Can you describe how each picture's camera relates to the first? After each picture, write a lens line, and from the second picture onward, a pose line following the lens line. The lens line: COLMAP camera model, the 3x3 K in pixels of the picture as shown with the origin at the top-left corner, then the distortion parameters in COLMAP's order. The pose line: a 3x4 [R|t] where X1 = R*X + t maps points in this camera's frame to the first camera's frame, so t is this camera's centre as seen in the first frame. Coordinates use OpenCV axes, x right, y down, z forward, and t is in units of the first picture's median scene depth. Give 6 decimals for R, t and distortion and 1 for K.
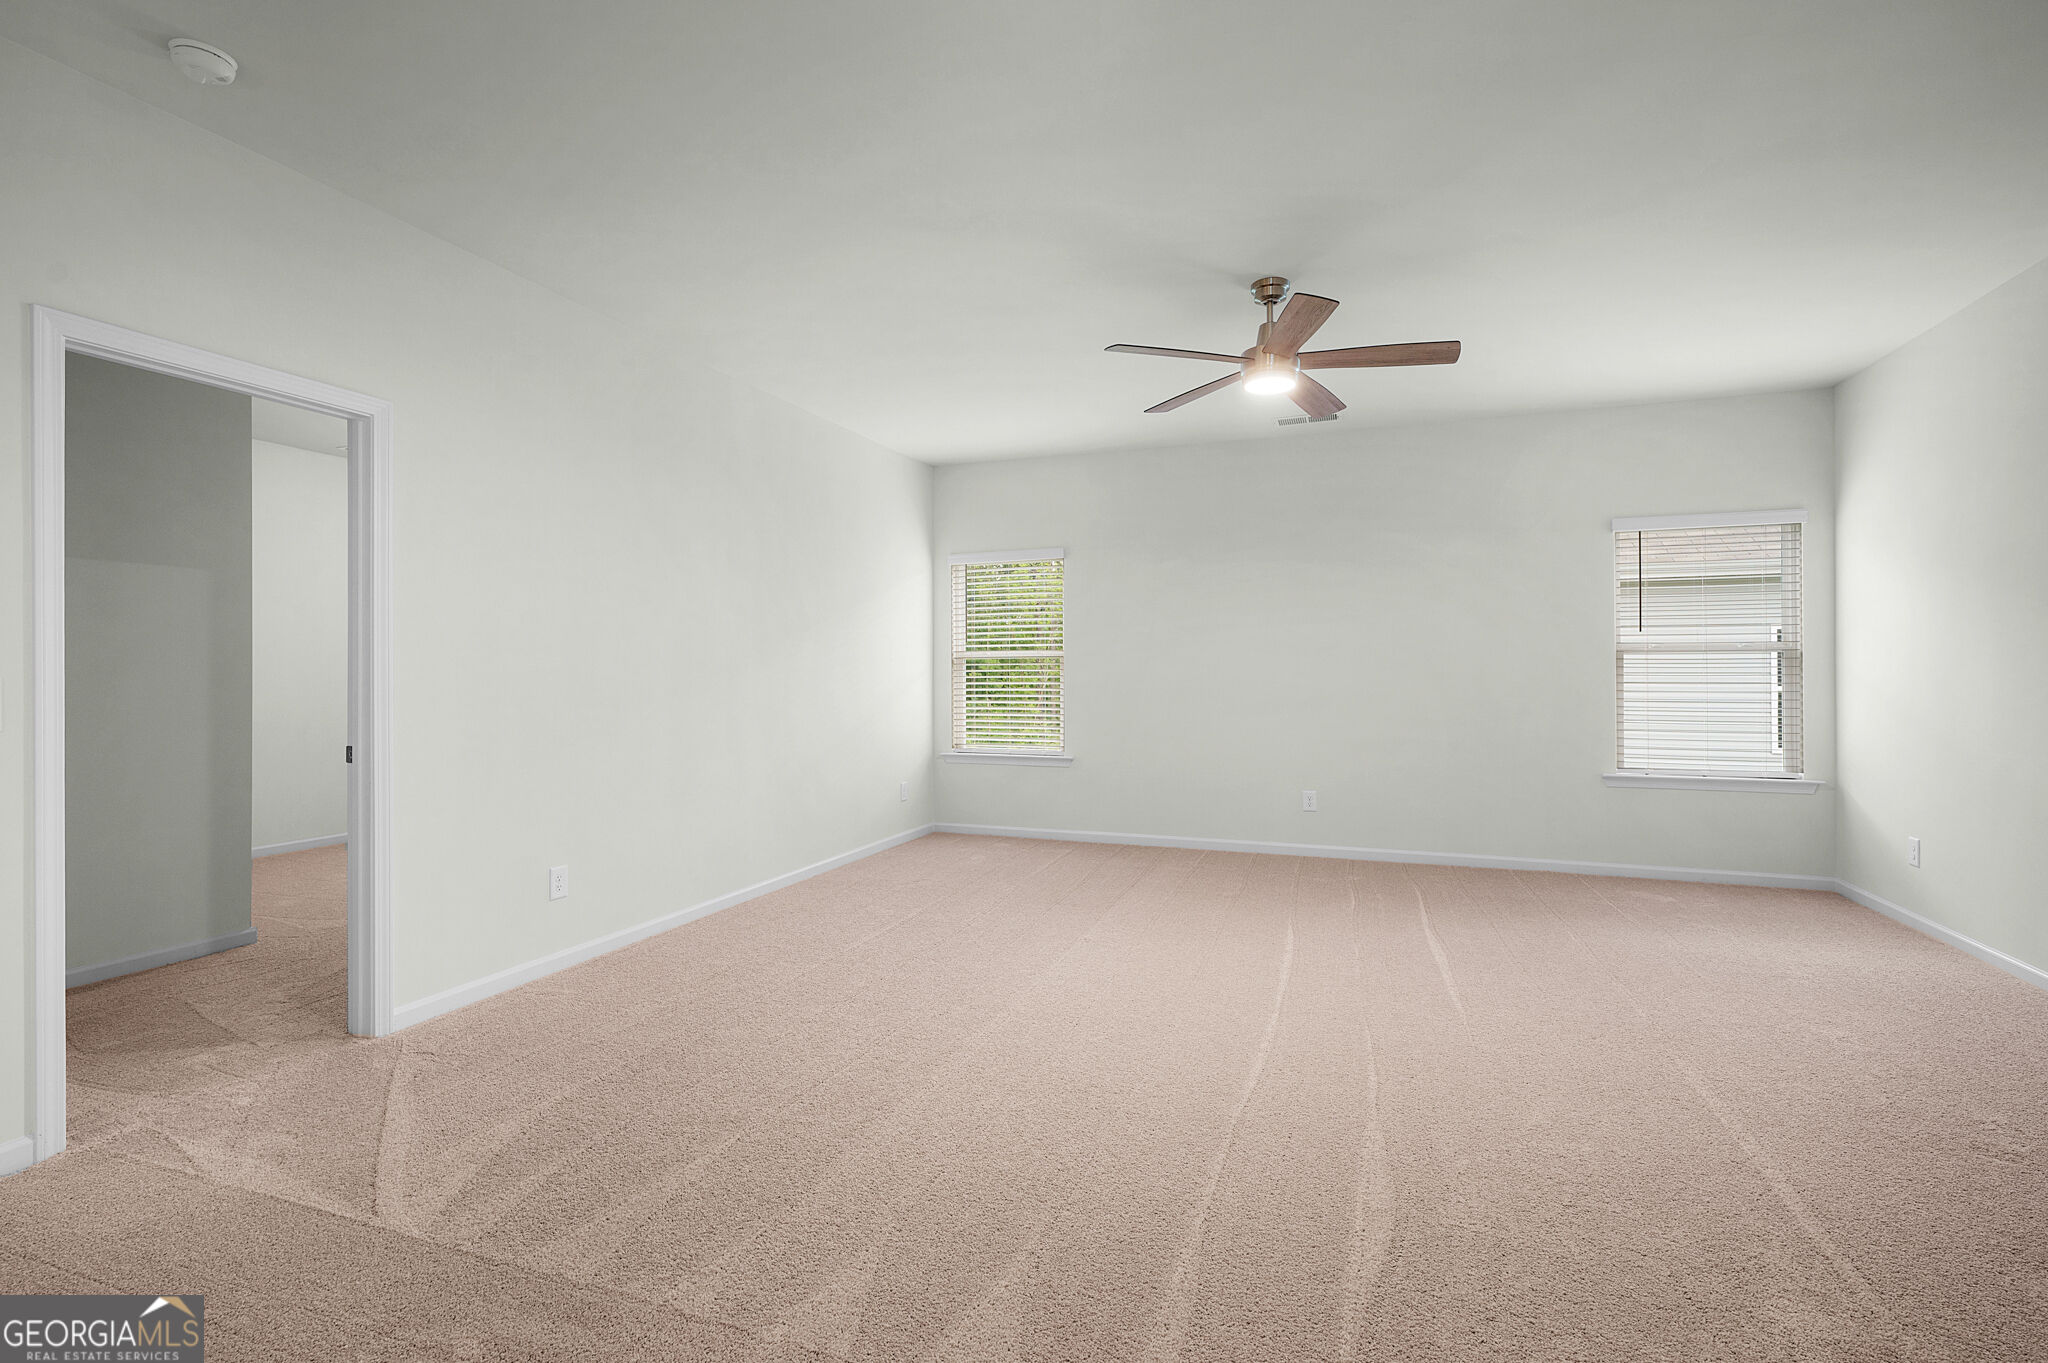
lens RADIAL K [[930.0, 0, 1024.0], [0, 930.0, 681.5], [0, 0, 1]] dist [-0.001228, -0.000151]
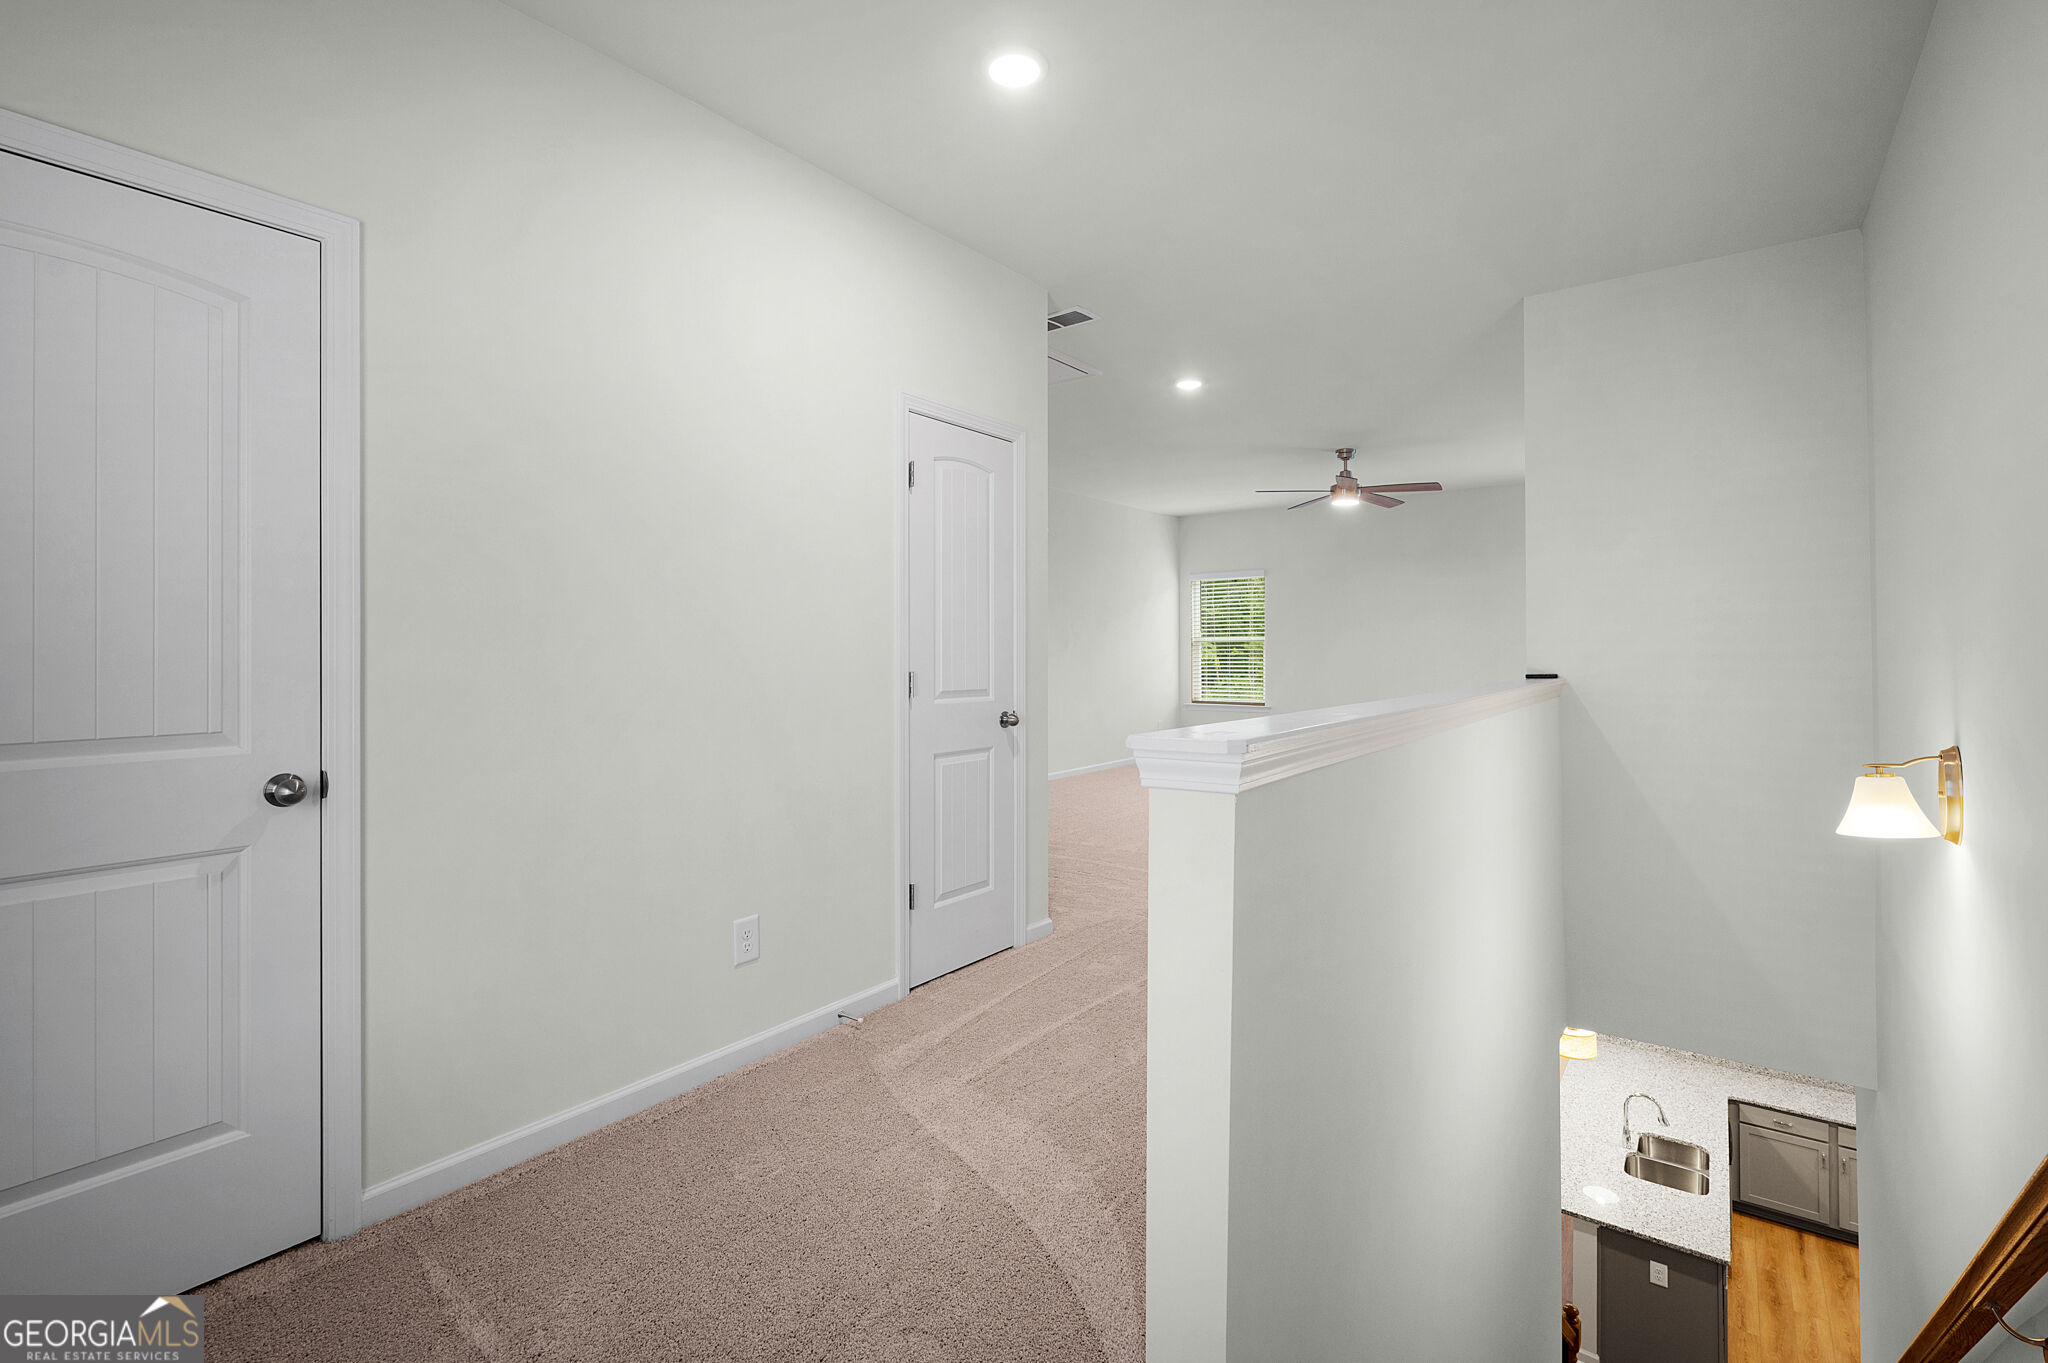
lens RADIAL K [[930.0, 0, 1024.0], [0, 930.0, 681.5], [0, 0, 1]] dist [-0.001228, -0.000151]
pose [[0.964445, -0.006024, -0.264214, 0.086257], [0.009689, 0.999874, 0.012570, 0.023741], [0.264105, -0.014683, 0.964382, -0.774521]]
